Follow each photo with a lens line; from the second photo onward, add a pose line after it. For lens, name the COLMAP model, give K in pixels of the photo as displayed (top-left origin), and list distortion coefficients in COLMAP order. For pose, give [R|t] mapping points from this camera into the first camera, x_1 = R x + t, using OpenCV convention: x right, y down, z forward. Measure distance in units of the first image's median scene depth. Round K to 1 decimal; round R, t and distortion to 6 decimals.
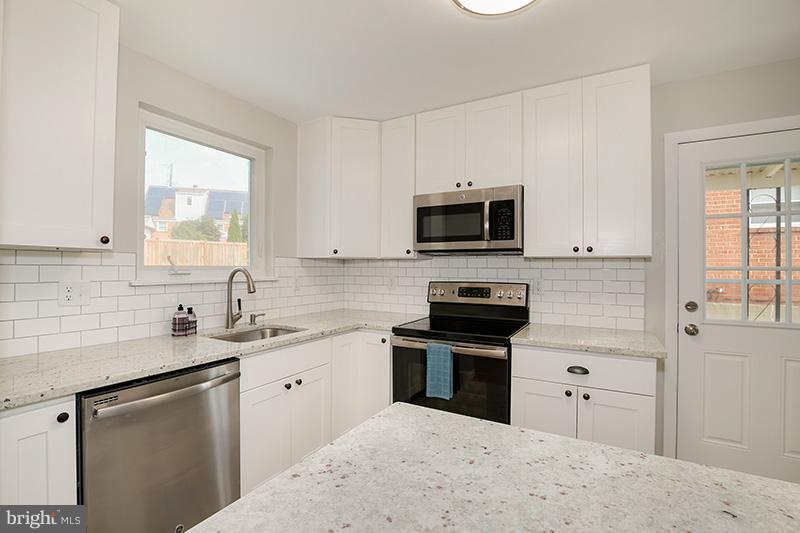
lens RADIAL K [[368.5, 0, 399.3], [0, 368.5, 265.4], [0, 0, 1]] dist [-0.034348, 0.004834]
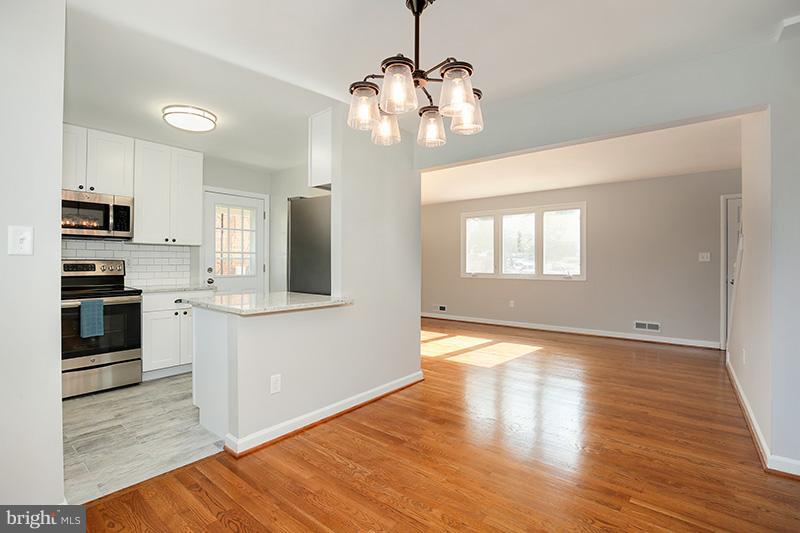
lens RADIAL K [[368.5, 0, 395.3], [0, 368.5, 264.2], [0, 0, 1]] dist [-0.034348, 0.004834]
pose [[0.166693, -0.006693, 0.985986, -1.022255], [-0.005824, 0.999953, 0.007773, 0.051746], [-0.985992, -0.007038, 0.166646, -0.389716]]
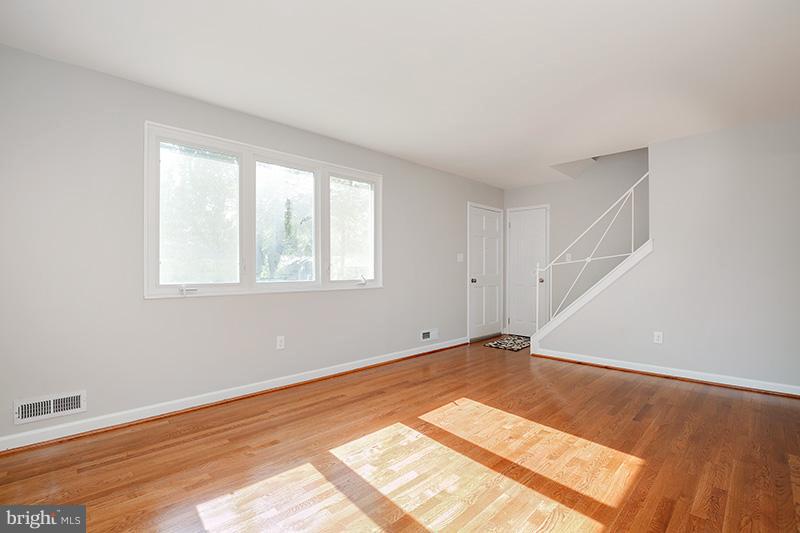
lens RADIAL K [[368.5, 0, 386.4], [0, 368.5, 268.3], [0, 0, 1]] dist [-0.034348, 0.004834]
pose [[-0.957714, -0.002177, 0.287713, 1.107824], [-0.004472, 0.999963, -0.007320, 0.096740], [-0.287686, -0.008297, -0.957689, 0.428870]]
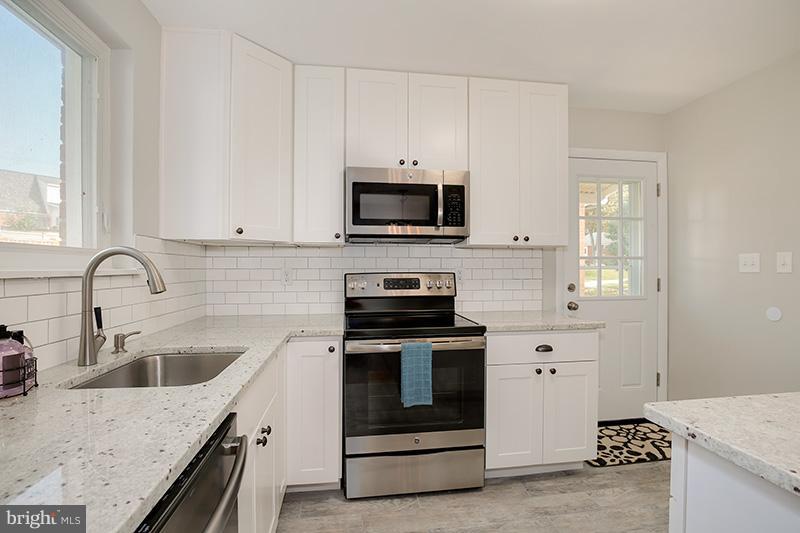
lens RADIAL K [[368.5, 0, 394.6], [0, 368.5, 267.9], [0, 0, 1]] dist [-0.034348, 0.004834]
pose [[0.792779, -0.004829, 0.609490, -0.422837], [0.002341, 0.999985, 0.004877, 0.033448], [-0.609505, -0.002440, 0.792779, 0.330209]]
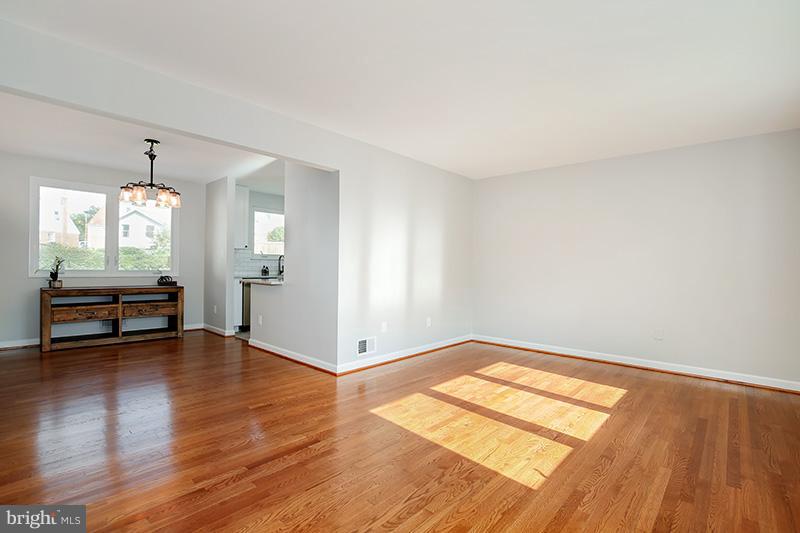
lens RADIAL K [[368.5, 0, 393.4], [0, 368.5, 266.8], [0, 0, 1]] dist [-0.034348, 0.004834]
pose [[0.974373, 0.008430, -0.224779, 1.100543], [-0.008710, 0.999962, -0.000253, 0.093115], [0.224768, 0.002204, 0.974410, -1.690314]]
